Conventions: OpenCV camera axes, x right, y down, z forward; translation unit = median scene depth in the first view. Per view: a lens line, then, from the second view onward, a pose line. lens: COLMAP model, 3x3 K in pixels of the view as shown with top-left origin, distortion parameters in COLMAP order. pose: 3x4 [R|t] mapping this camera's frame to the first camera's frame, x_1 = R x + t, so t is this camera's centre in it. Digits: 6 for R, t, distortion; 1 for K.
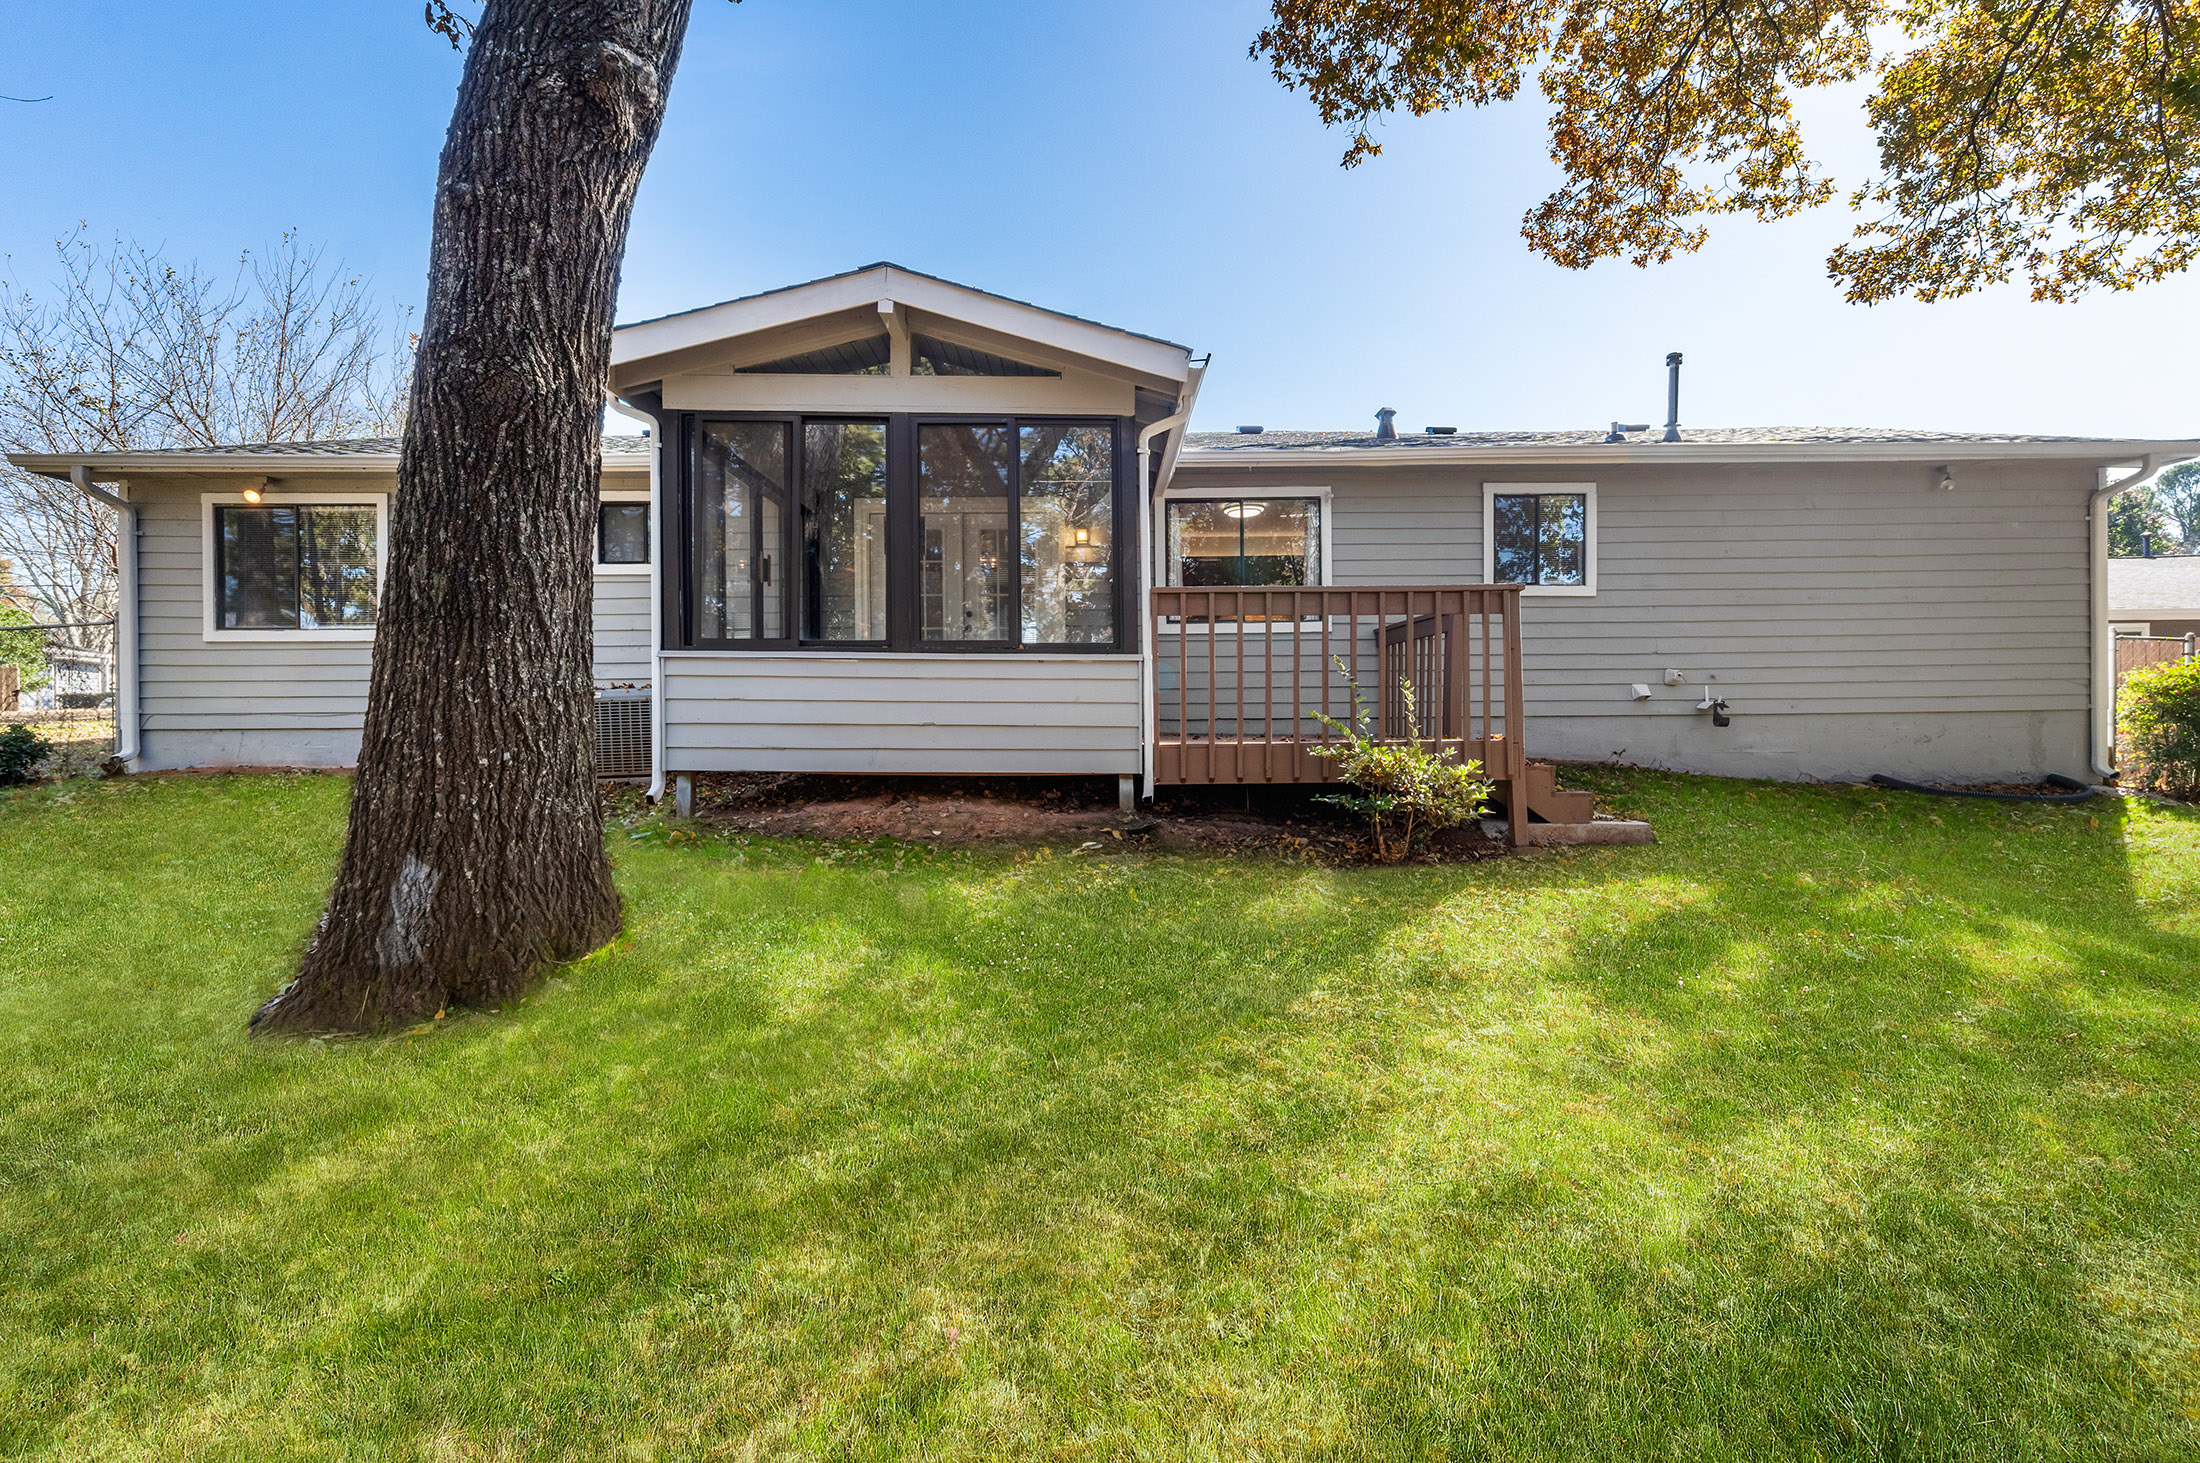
lens RADIAL K [[947.1, 0, 1099.9], [0, 947.1, 736.6], [0, 0, 1]] dist [0.011390, -0.001036]
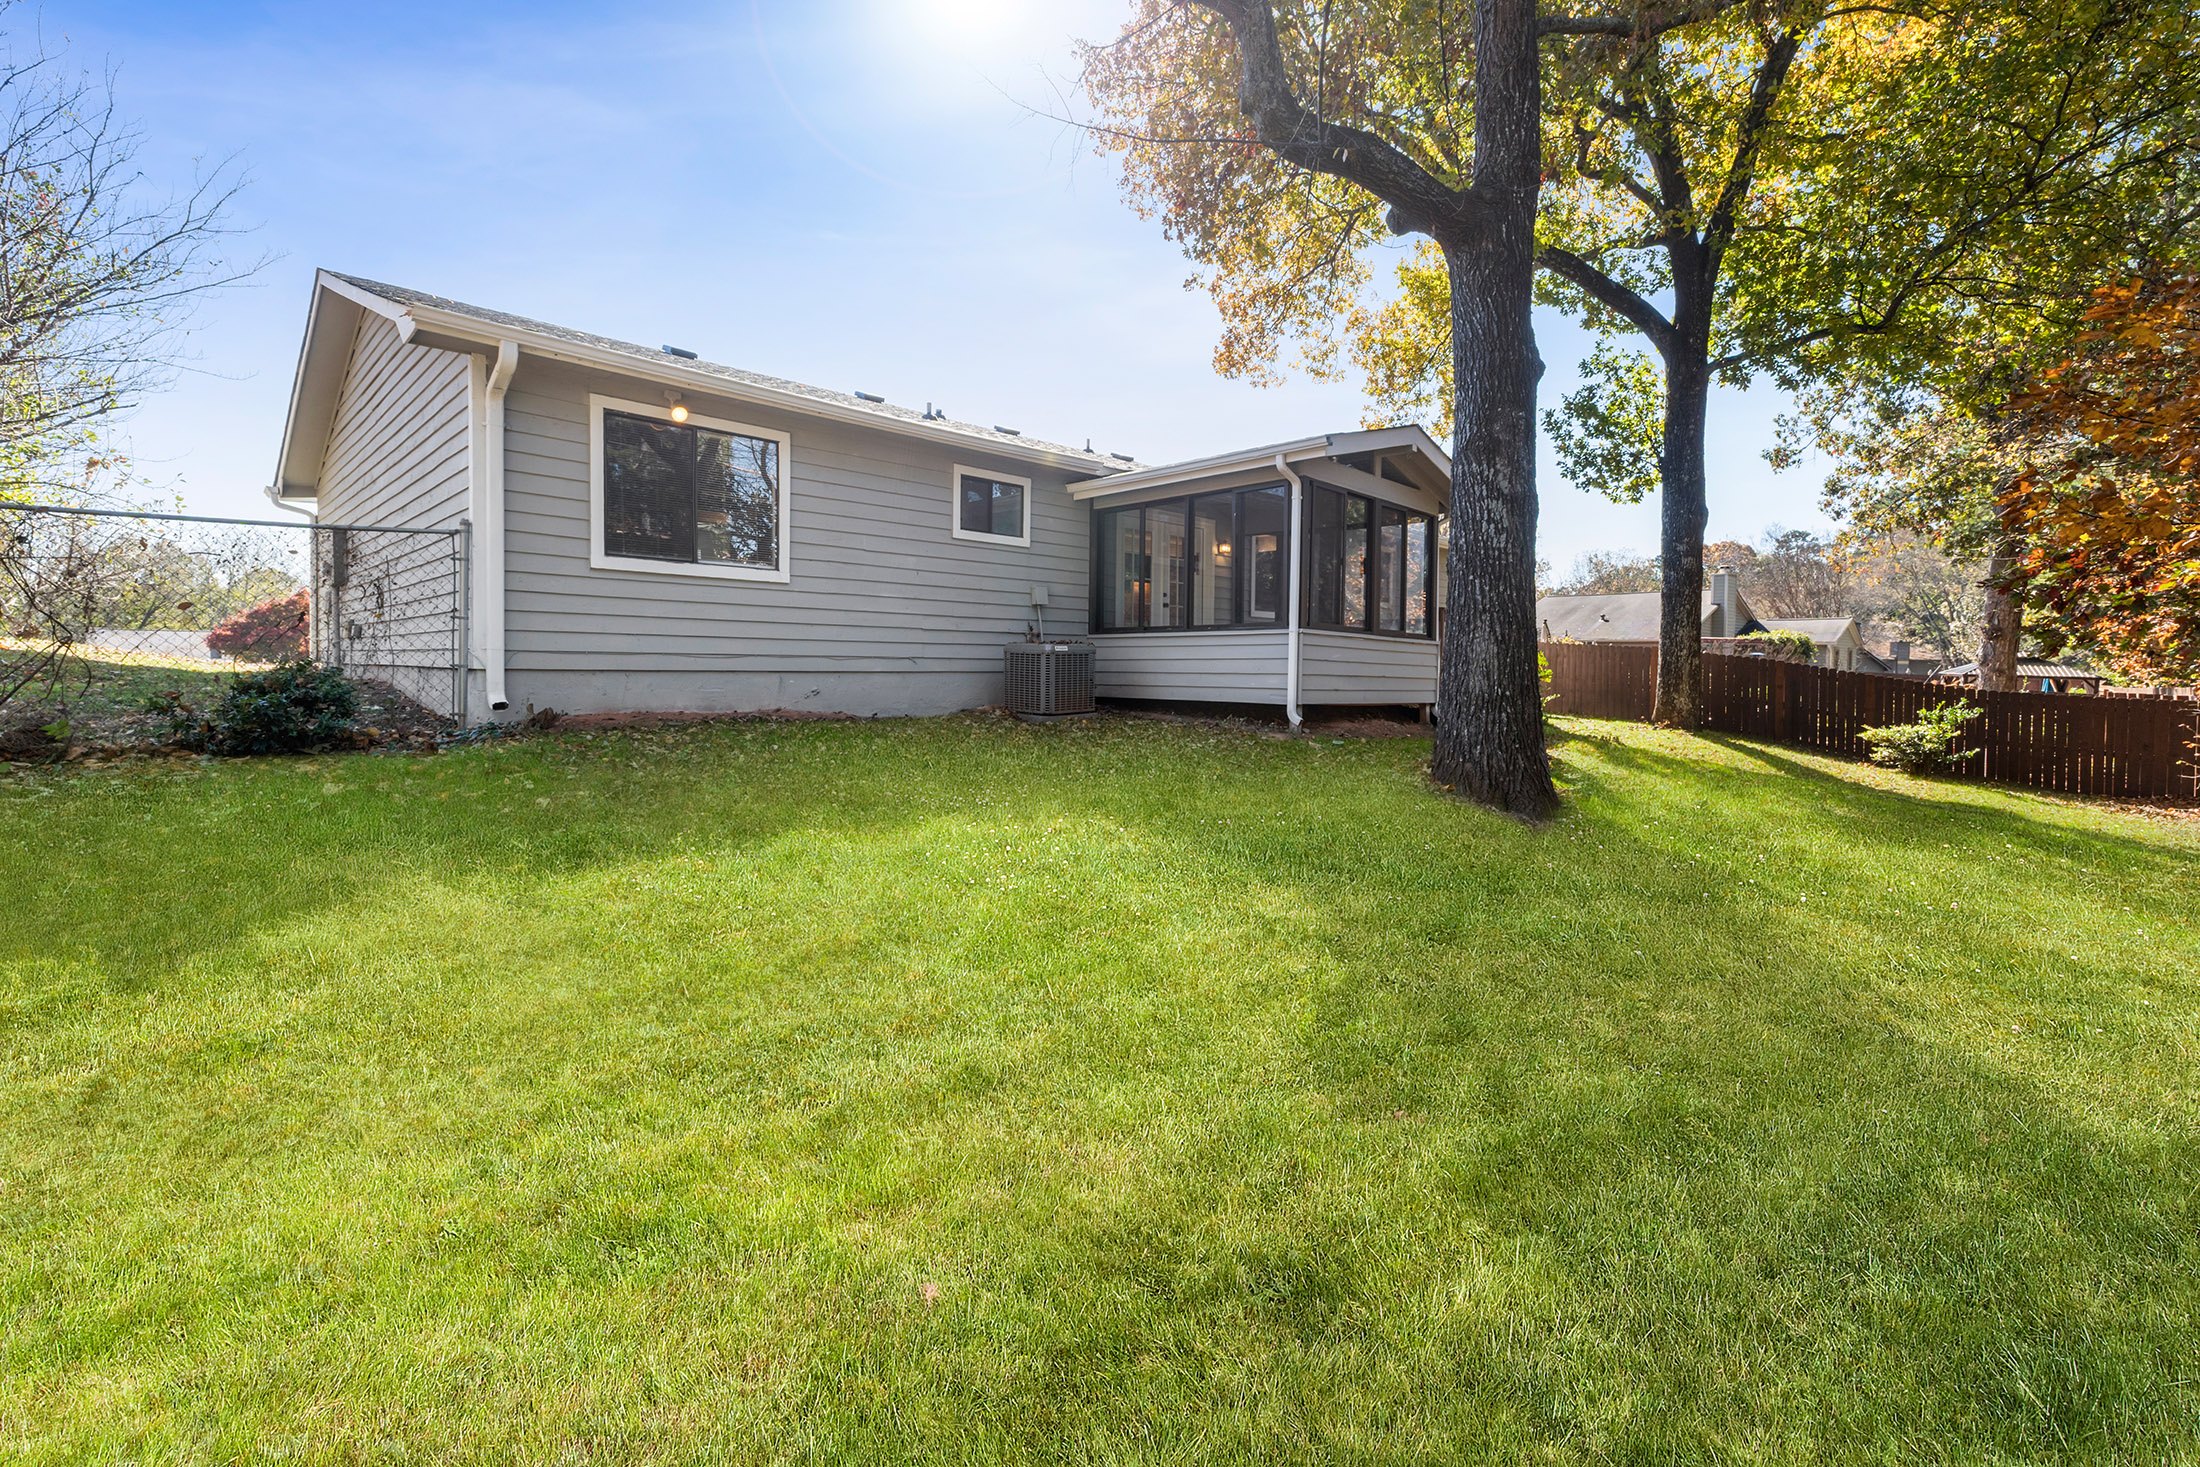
lens RADIAL K [[947.1, 0, 1135.4], [0, 947.1, 673.0], [0, 0, 1]] dist [0.011390, -0.001036]
pose [[0.692820, 0.006677, 0.721079, -1.213645], [-0.005130, 0.999977, -0.004331, -0.004495], [-0.721092, -0.000699, 0.692839, 0.064879]]
